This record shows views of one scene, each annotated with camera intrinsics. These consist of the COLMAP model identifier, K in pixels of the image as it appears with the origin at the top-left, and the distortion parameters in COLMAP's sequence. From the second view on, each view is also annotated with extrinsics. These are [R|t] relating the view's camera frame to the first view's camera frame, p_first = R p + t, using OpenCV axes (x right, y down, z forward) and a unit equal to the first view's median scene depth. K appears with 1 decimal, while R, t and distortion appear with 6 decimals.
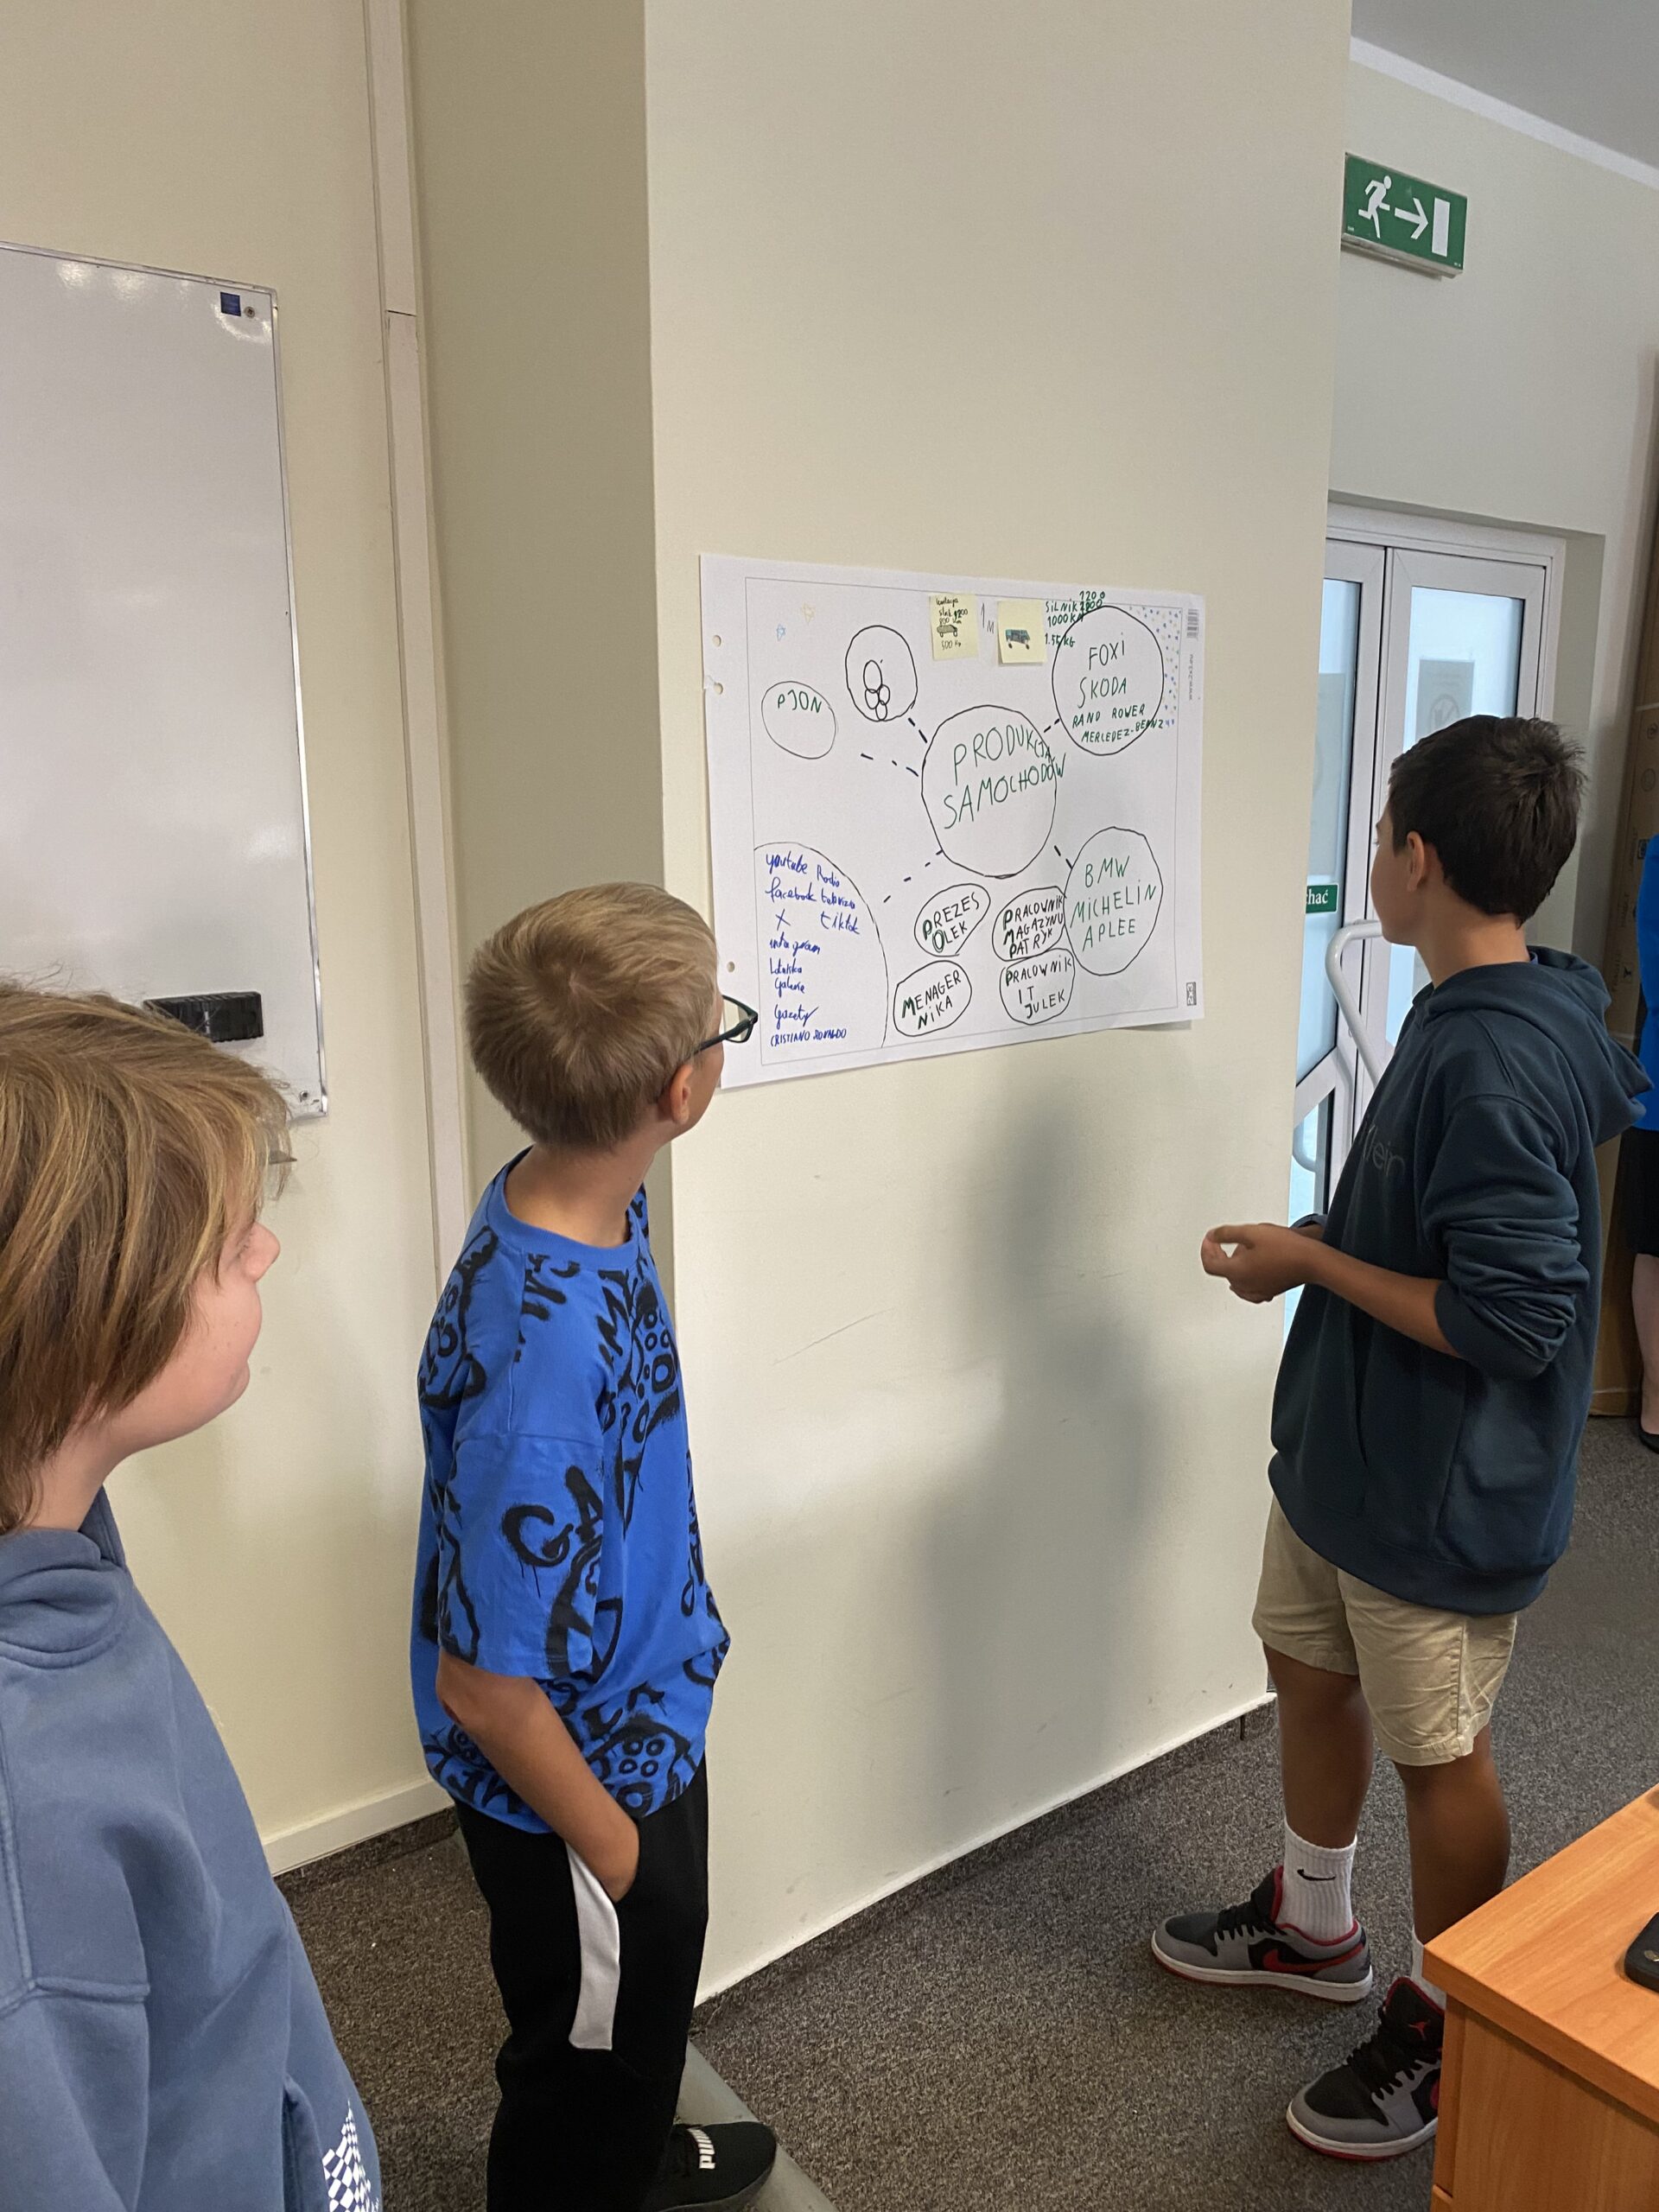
lens RADIAL K [[1699.5, 0, 818.5], [0, 1699.5, 1113.8], [0, 0, 1]] dist [-0.010355, 0.018944]
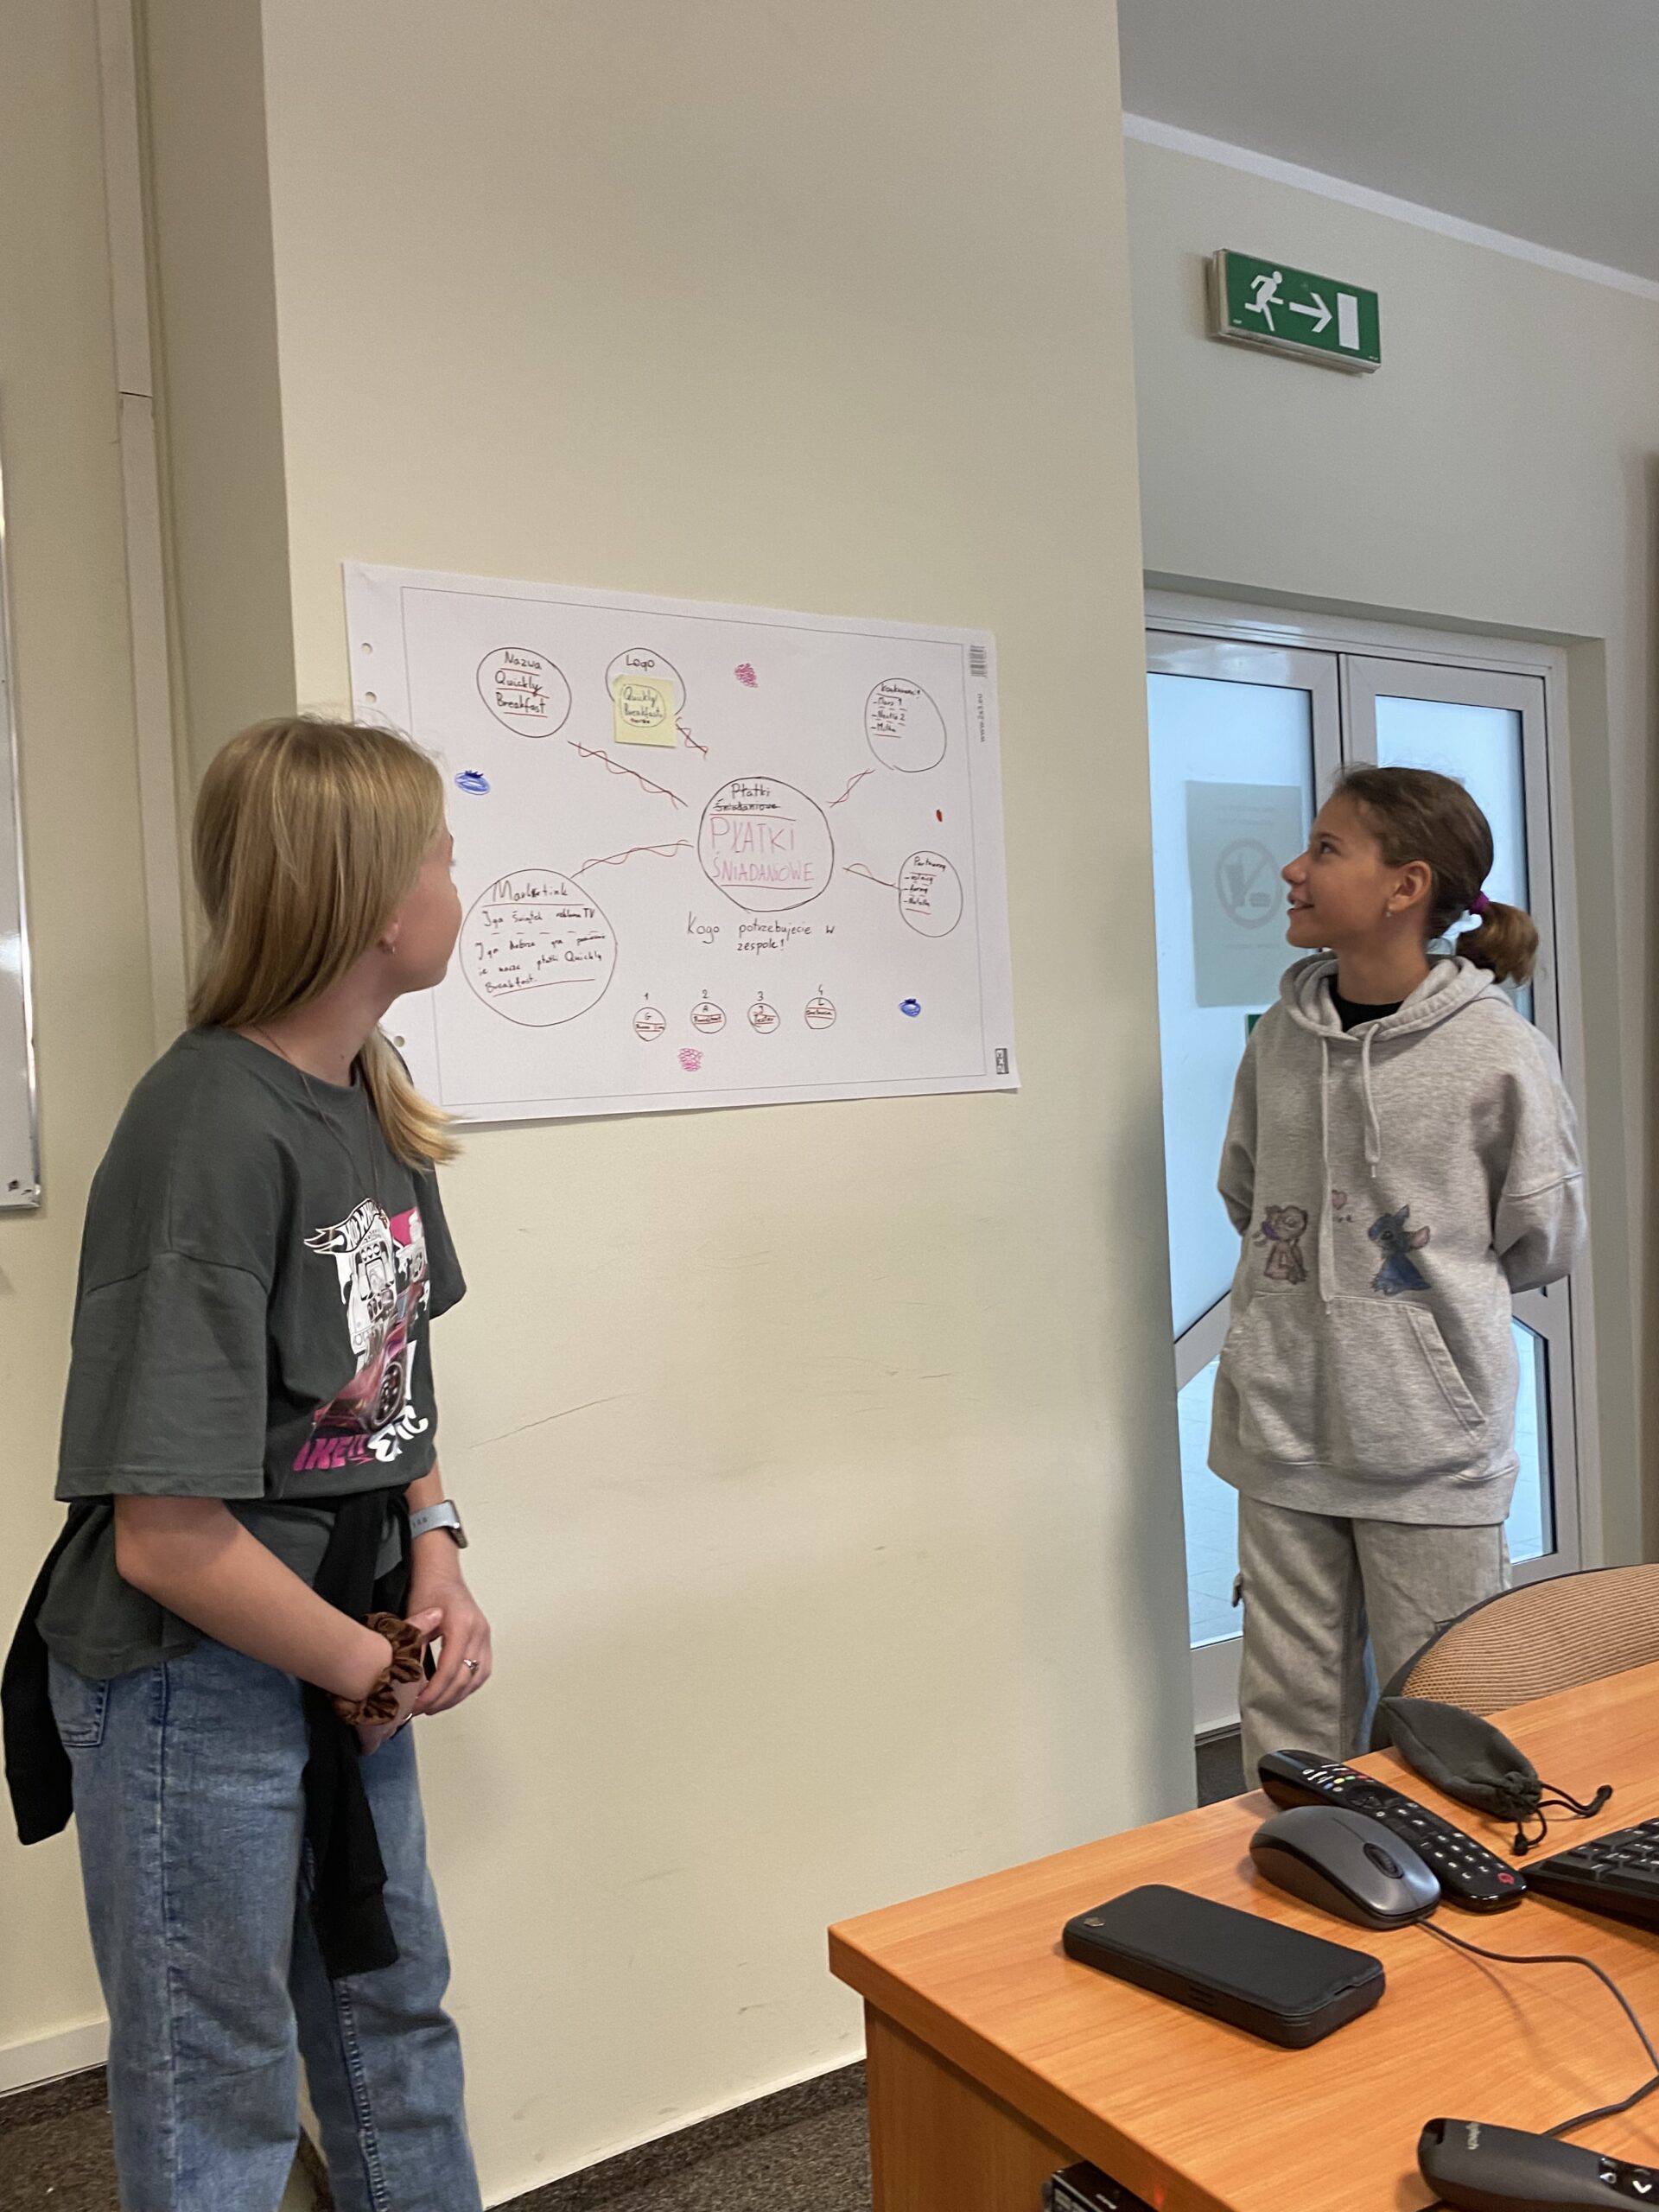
lens RADIAL K [[1858.0, 0, 838.4], [0, 1858.0, 1101.8], [0, 0, 1]] dist [0.011395, -0.013357]
pose [[0.995286, -0.038057, -0.089209, 0.163871], [0.021511, 0.983508, -0.179580, 0.094757], [0.094572, 0.176815, 0.979690, 0.025730]]
